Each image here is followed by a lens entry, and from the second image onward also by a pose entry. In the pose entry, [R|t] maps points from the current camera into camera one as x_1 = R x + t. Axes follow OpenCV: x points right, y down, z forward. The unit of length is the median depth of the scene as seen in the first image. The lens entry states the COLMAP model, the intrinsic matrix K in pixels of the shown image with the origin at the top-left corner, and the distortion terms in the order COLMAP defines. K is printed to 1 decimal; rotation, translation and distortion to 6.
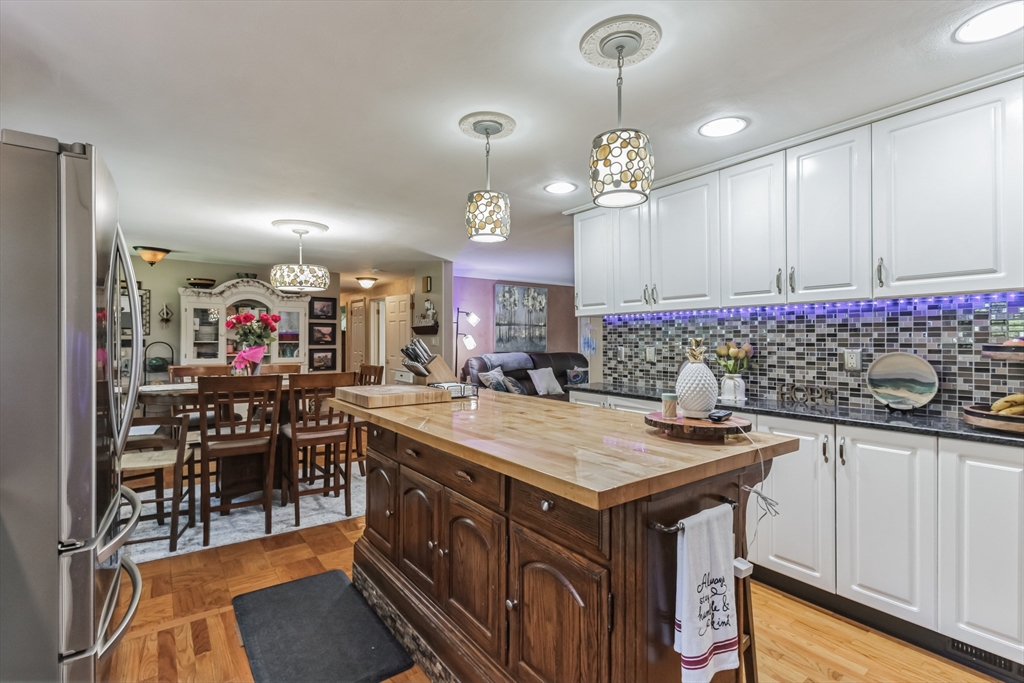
lens RADIAL K [[463.9, 0, 512.0], [0, 463.9, 341.5], [0, 0, 1]] dist [-0.000730, -0.000062]
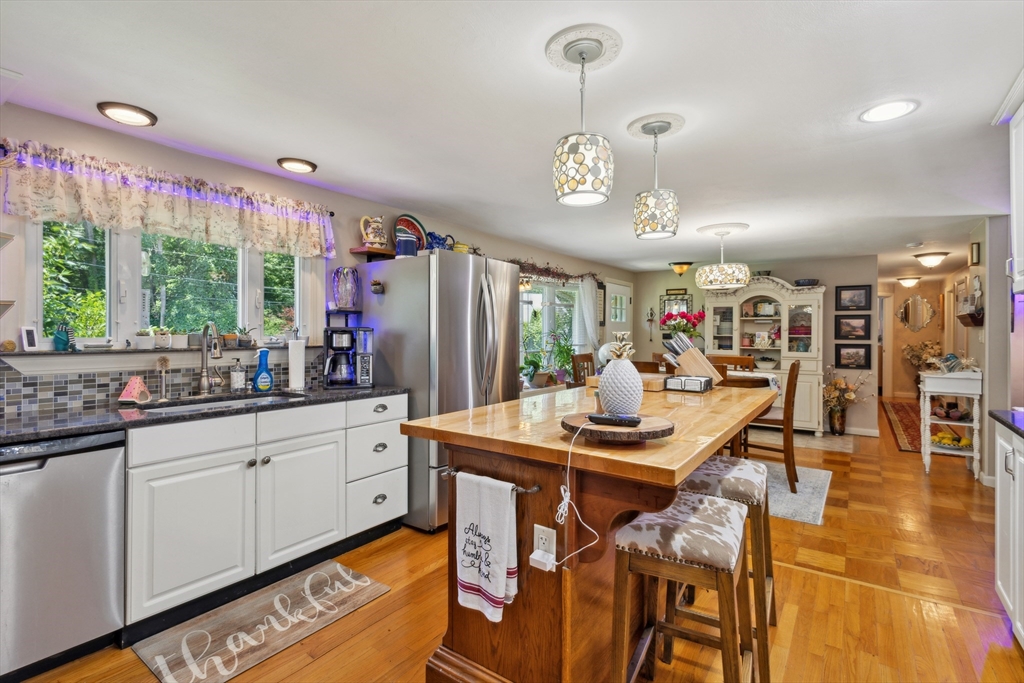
lens RADIAL K [[475.2, 0, 512.0], [0, 475.2, 341.5], [0, 0, 1]] dist [0.000230, -0.000030]
pose [[0.288695, 0.017324, -0.957264, 0.289221], [-0.004889, 0.999850, 0.016621, -0.001363], [0.957409, -0.000118, 0.288736, 0.134883]]
